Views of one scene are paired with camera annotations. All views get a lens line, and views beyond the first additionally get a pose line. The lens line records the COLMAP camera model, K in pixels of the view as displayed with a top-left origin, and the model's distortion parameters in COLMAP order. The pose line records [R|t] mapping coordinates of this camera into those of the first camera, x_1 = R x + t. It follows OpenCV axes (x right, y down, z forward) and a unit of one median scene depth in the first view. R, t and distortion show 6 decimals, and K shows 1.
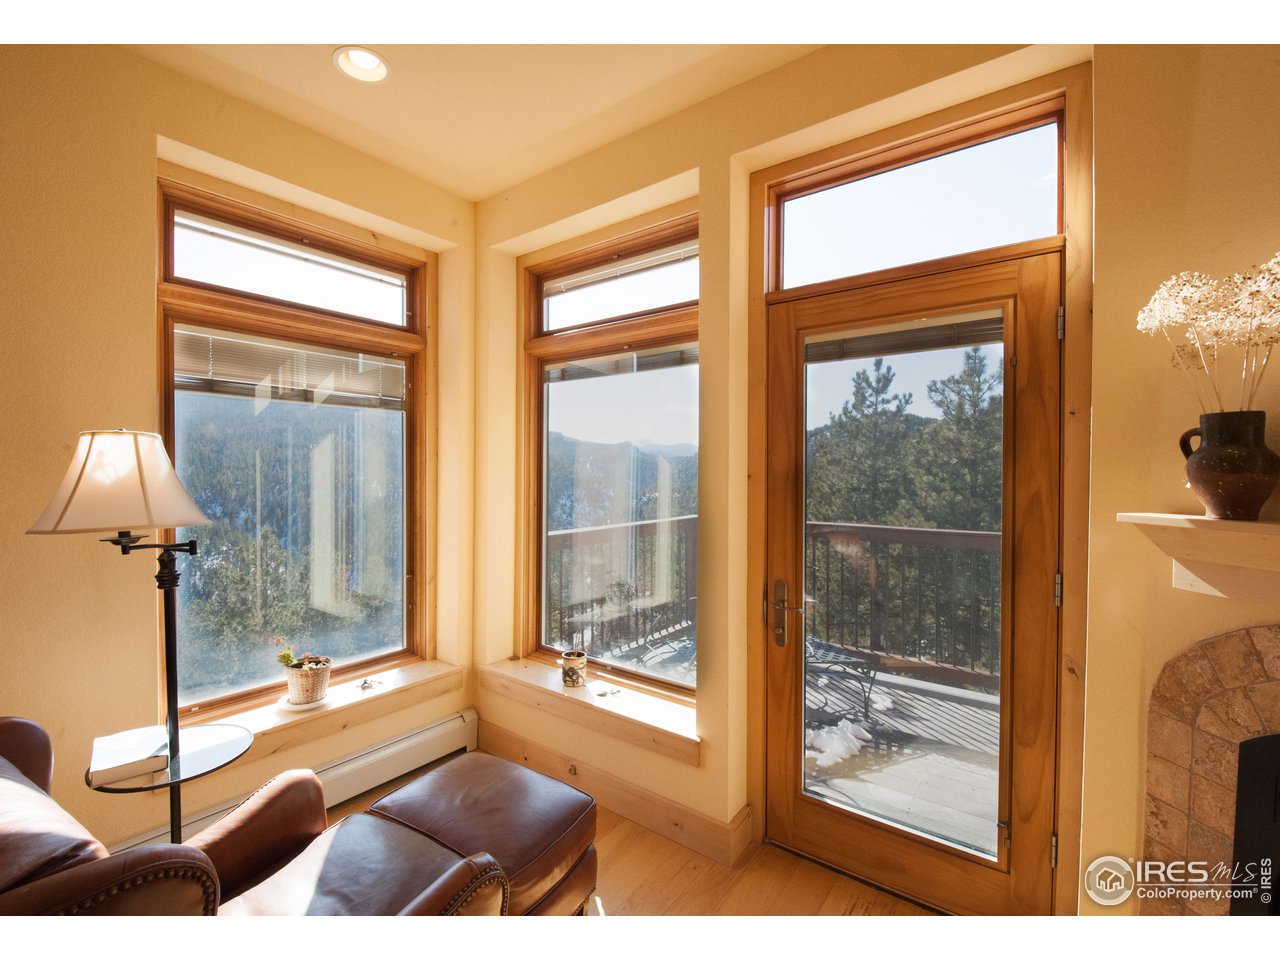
lens RADIAL K [[594.4, 0, 640.0], [0, 594.4, 484.3], [0, 0, 1]] dist [-0.001069, -0.000079]
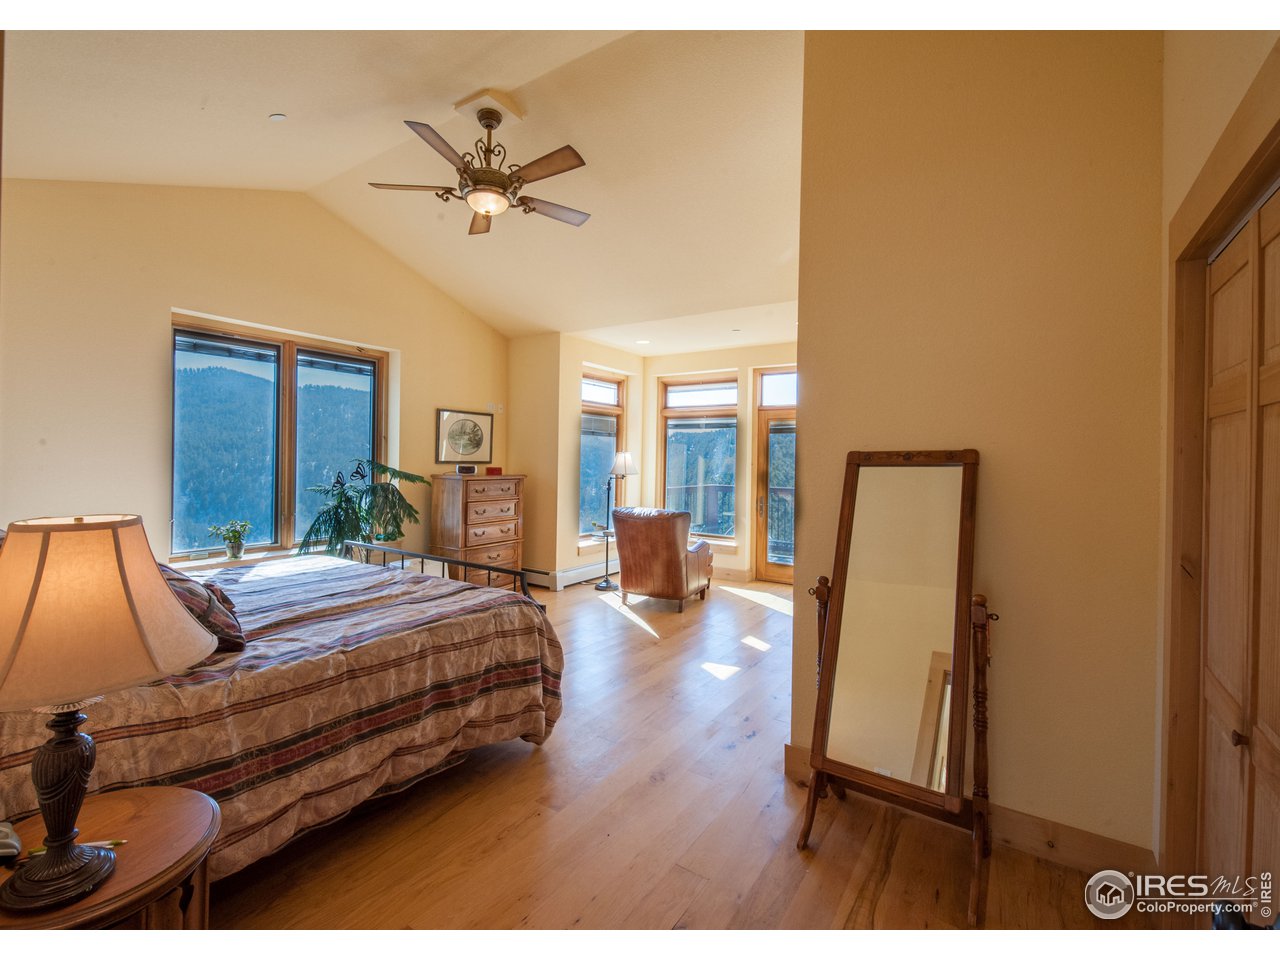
lens RADIAL K [[594.4, 0, 633.1], [0, 594.4, 469.3], [0, 0, 1]] dist [-0.001069, -0.000079]
pose [[0.996523, 0.016038, 0.081755, -0.531647], [-0.015431, 0.999849, -0.008052, 0.035883], [-0.081872, 0.006762, 0.996620, -1.584593]]
